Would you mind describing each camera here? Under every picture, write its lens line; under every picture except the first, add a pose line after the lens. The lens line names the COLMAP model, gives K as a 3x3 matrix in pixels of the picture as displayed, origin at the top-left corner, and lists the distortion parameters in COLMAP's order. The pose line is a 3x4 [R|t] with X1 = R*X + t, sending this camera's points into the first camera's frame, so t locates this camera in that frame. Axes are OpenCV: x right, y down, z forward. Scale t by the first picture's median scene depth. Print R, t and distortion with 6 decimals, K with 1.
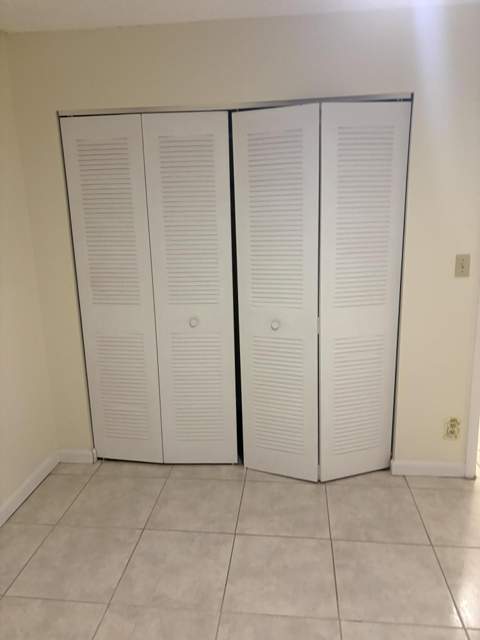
lens RADIAL K [[479.0, 0, 236.8], [0, 479.0, 322.0], [0, 0, 1]] dist [0.064921, -0.062355]
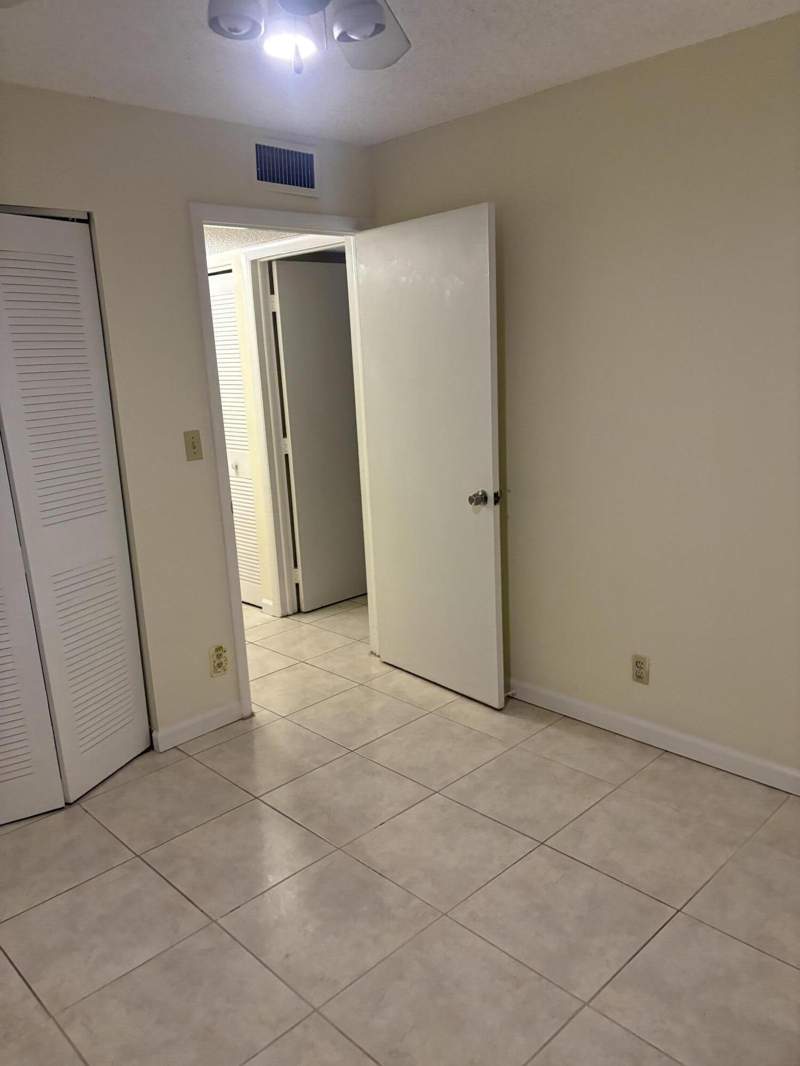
lens RADIAL K [[797.9, 0, 394.6], [0, 797.9, 536.3], [0, 0, 1]] dist [0.064921, -0.062355]
pose [[0.650262, -0.181295, 0.737761, -0.271356], [0.206237, 0.976767, 0.058250, 0.015351], [-0.731181, 0.114276, 0.672544, -0.064395]]
